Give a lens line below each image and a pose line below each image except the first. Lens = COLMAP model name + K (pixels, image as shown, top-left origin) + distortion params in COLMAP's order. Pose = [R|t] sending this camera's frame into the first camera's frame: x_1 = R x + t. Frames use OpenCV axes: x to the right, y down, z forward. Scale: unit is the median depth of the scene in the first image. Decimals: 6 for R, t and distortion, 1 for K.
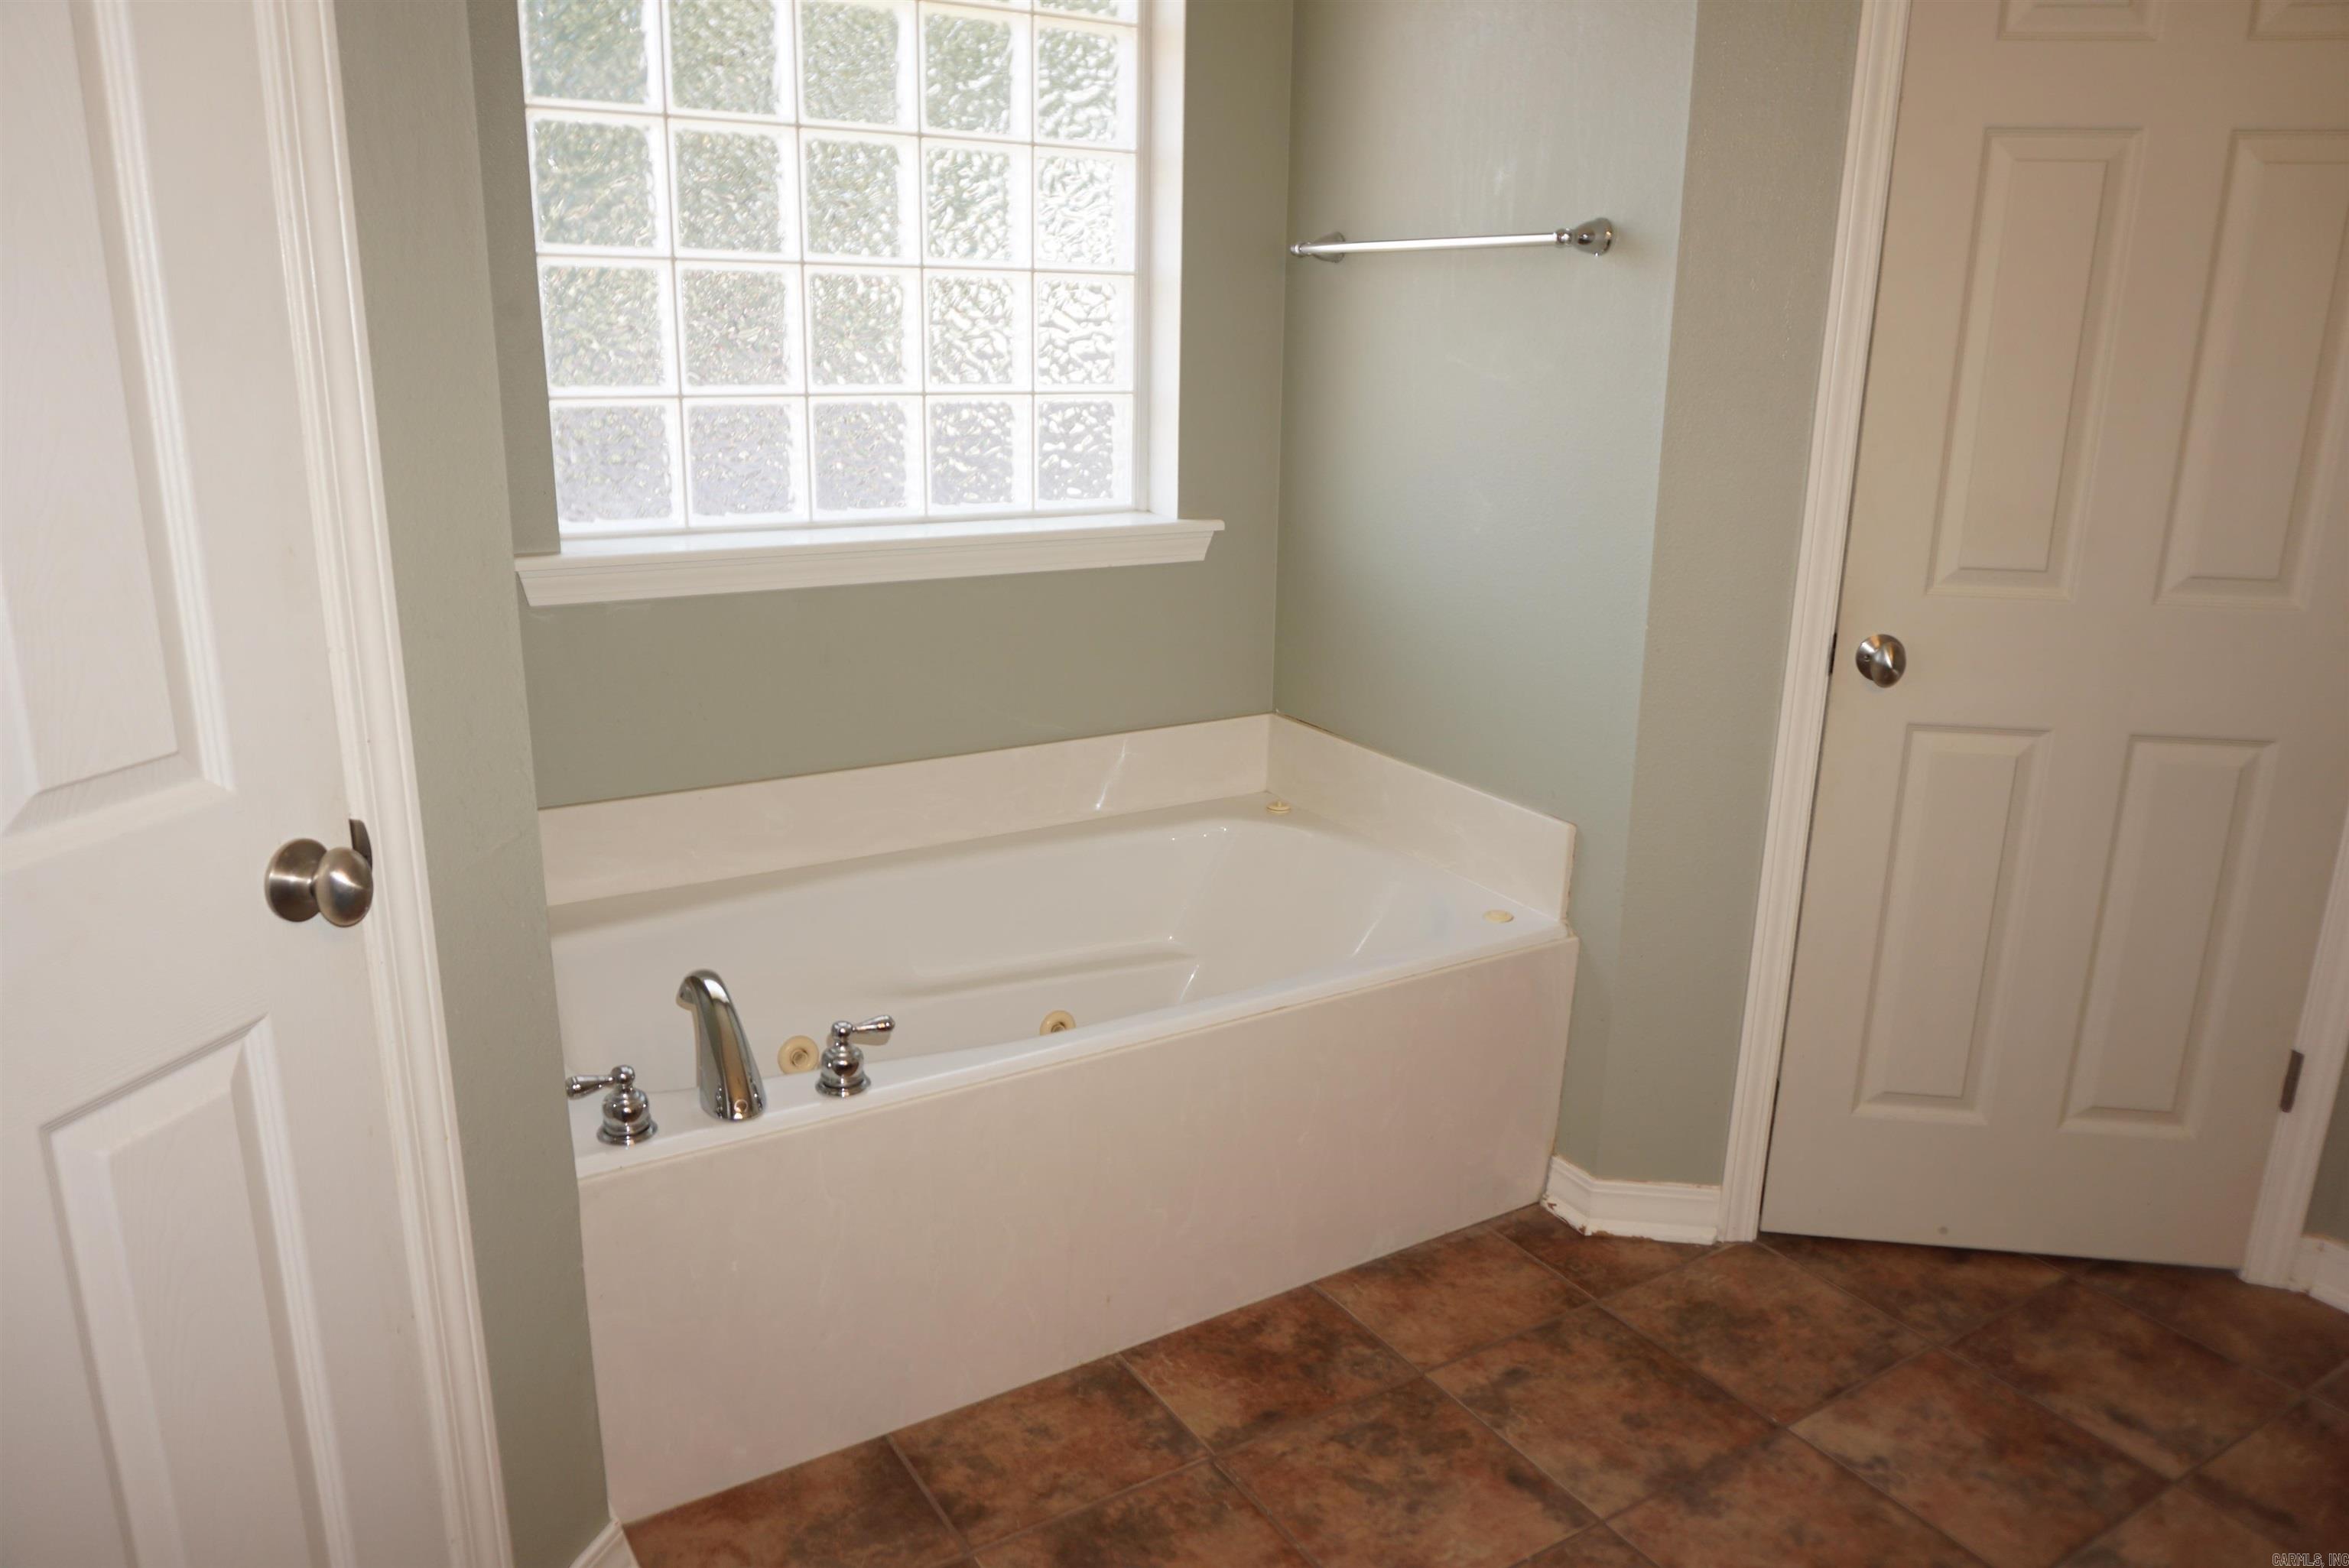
lens RADIAL K [[1650.7, 0, 1164.2], [0, 1650.7, 784.2], [0, 0, 1]] dist [-0.056036, 0.026574]
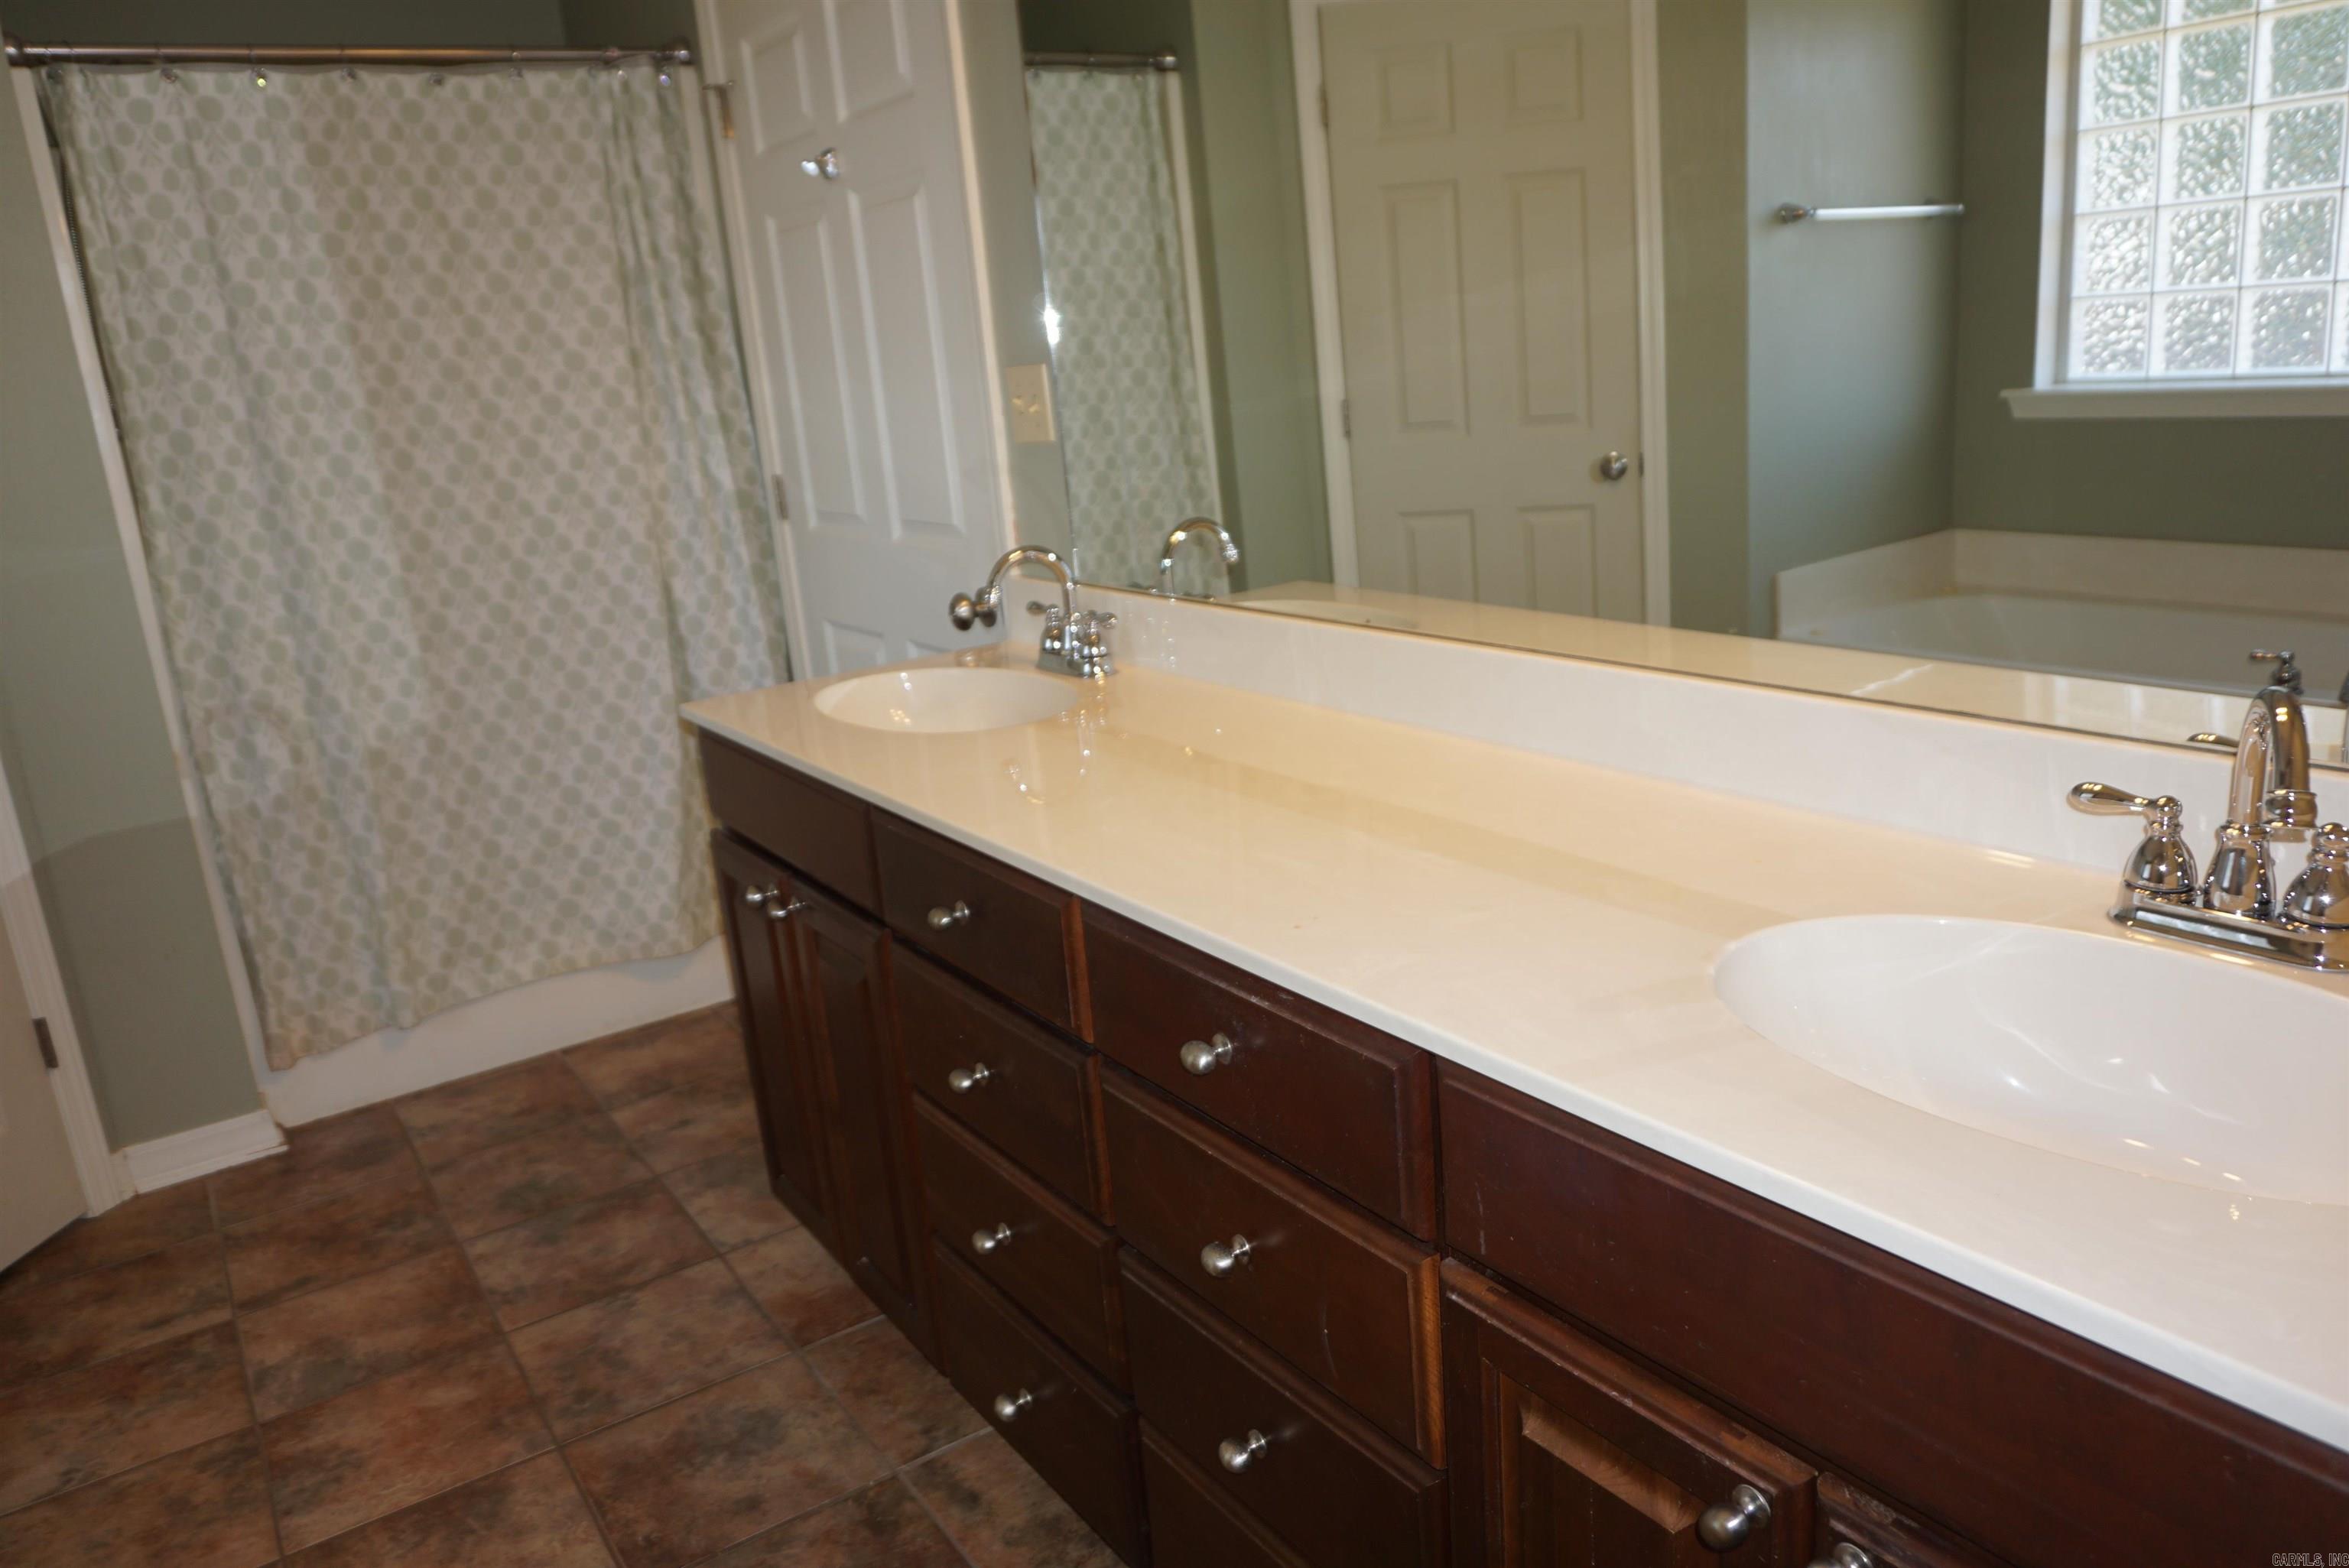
lens RADIAL K [[1650.7, 0, 1189.3], [0, 1650.7, 770.5], [0, 0, 1]] dist [-0.056036, 0.026574]
pose [[-0.052971, -0.261864, 0.963650, -0.429977], [0.355206, 0.896951, 0.263264, -0.008166], [-0.933286, 0.356240, 0.045503, 0.098369]]
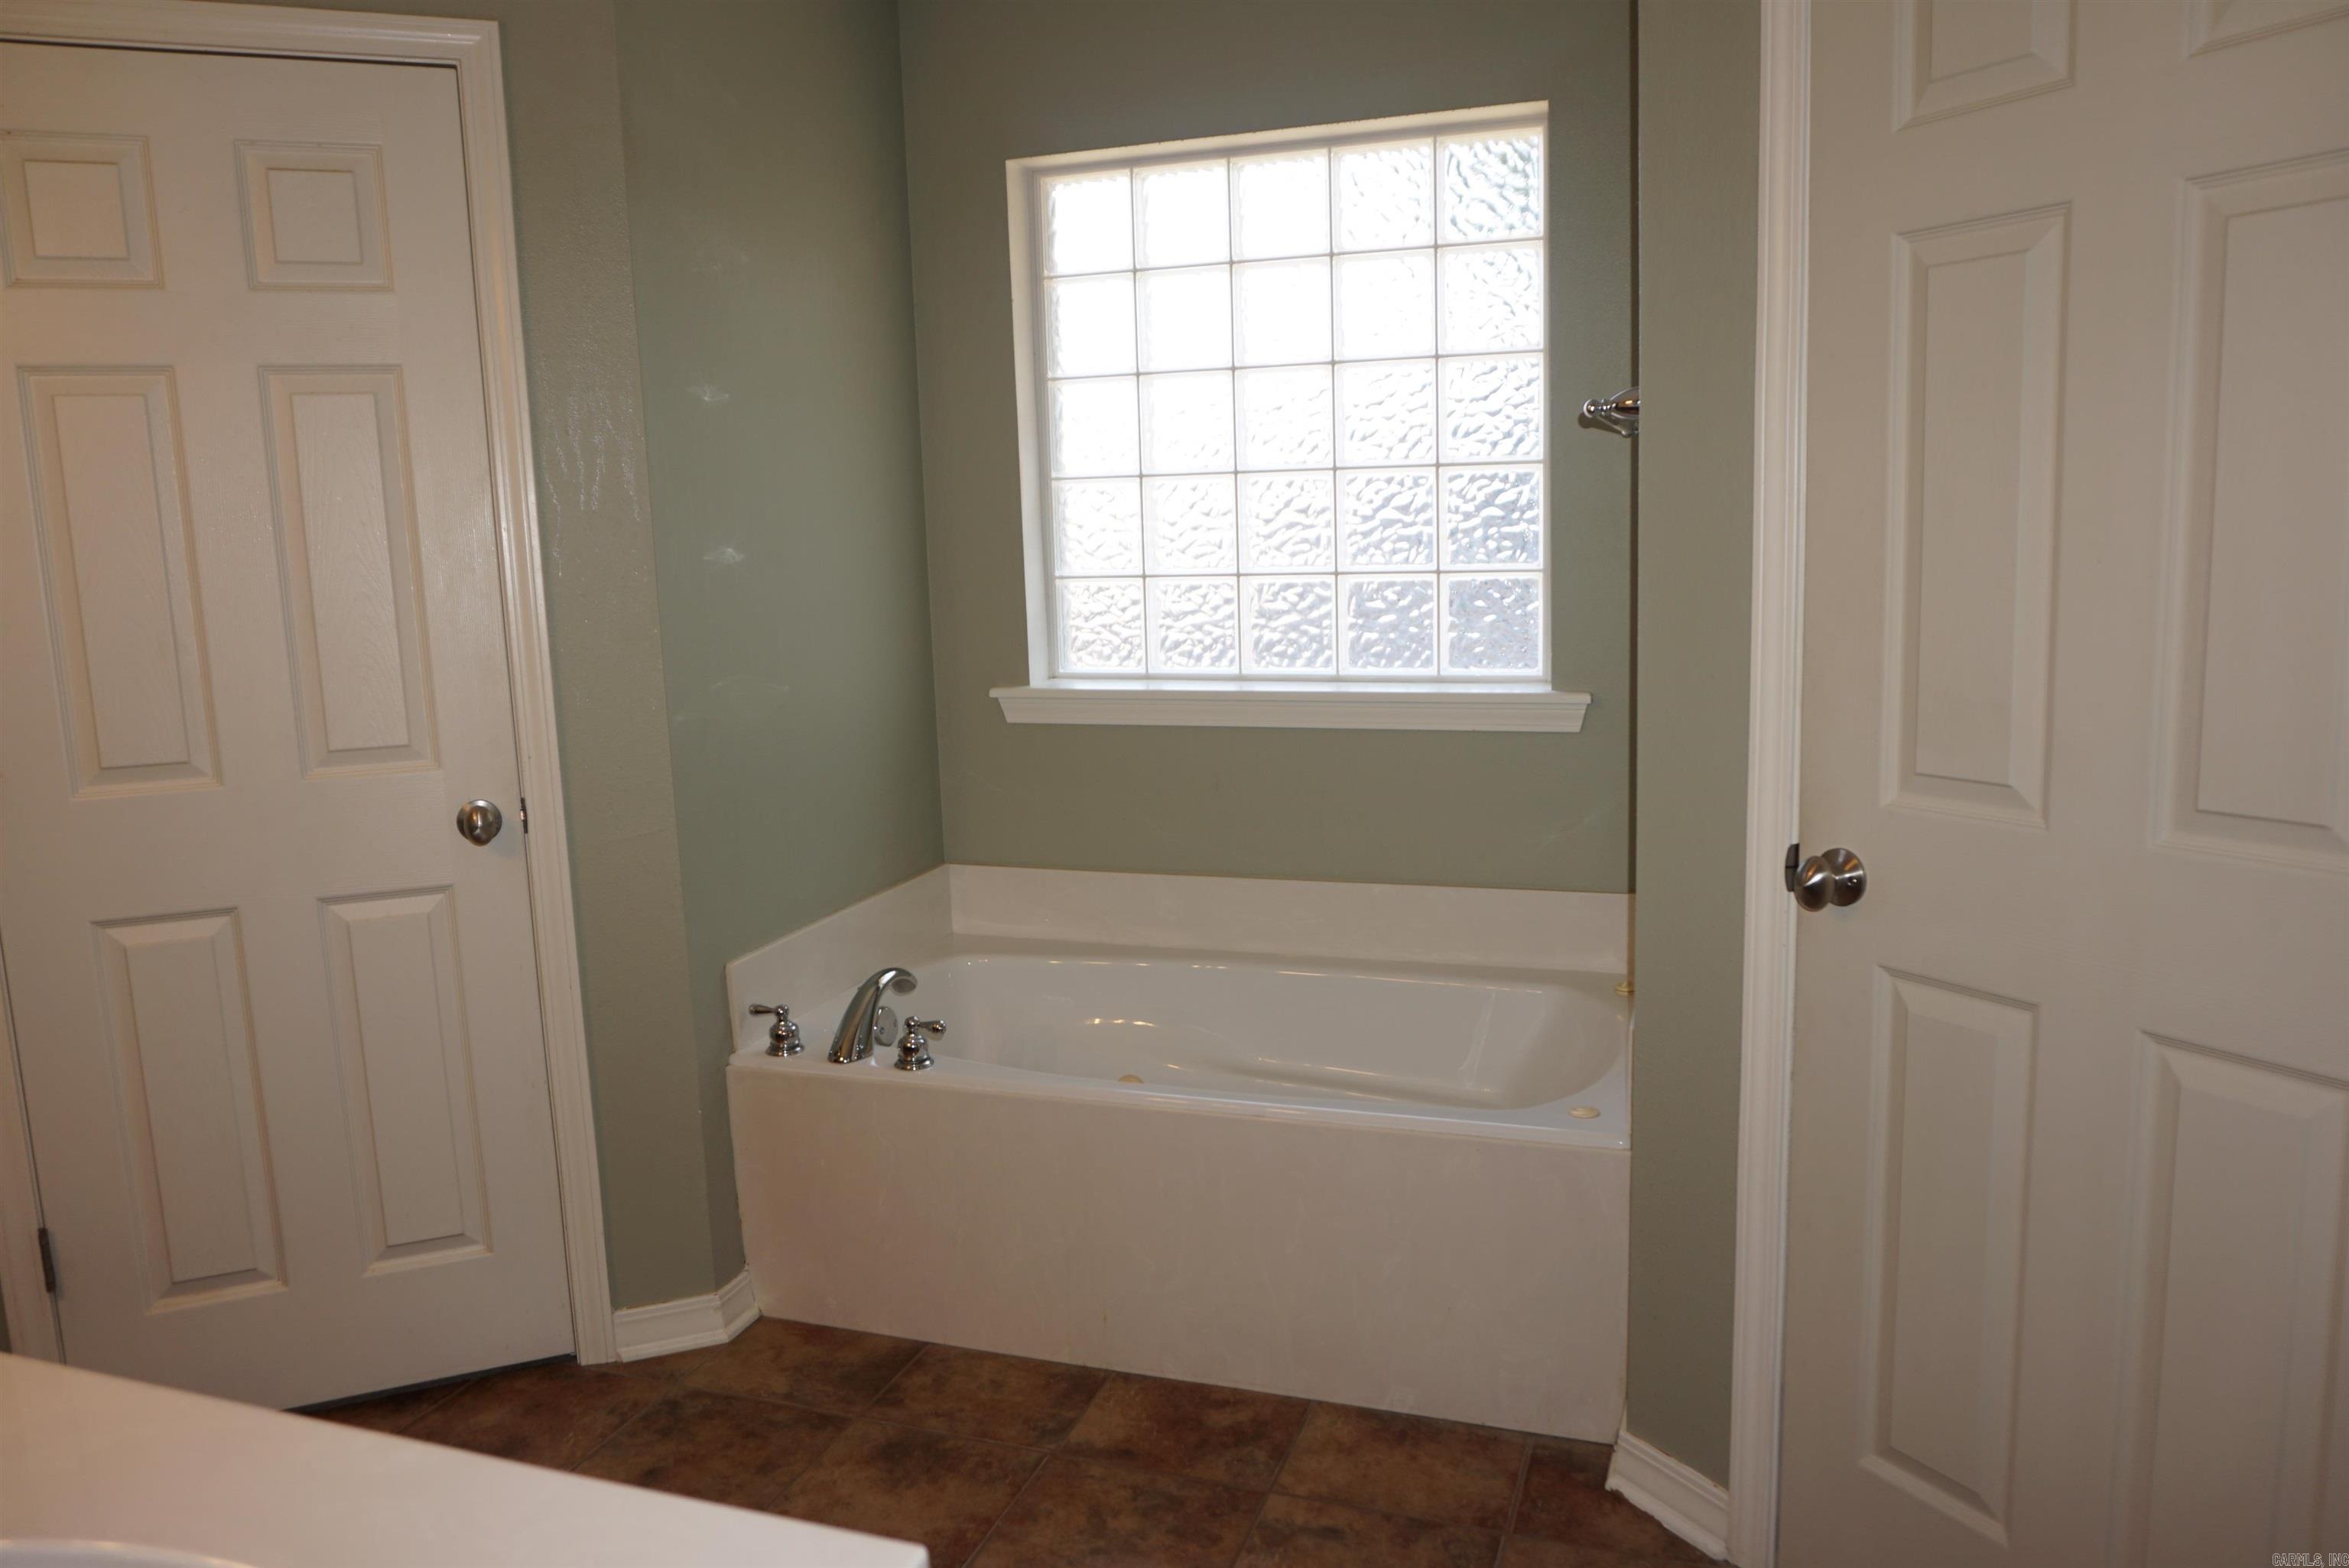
lens RADIAL K [[1650.7, 0, 1172.4], [0, 1650.7, 784.9], [0, 0, 1]] dist [-0.056036, 0.026574]
pose [[0.618305, 0.089265, -0.780853, 0.853000], [-0.174871, 0.984249, -0.025951, -0.042641], [0.766237, 0.152594, 0.624176, 0.226050]]
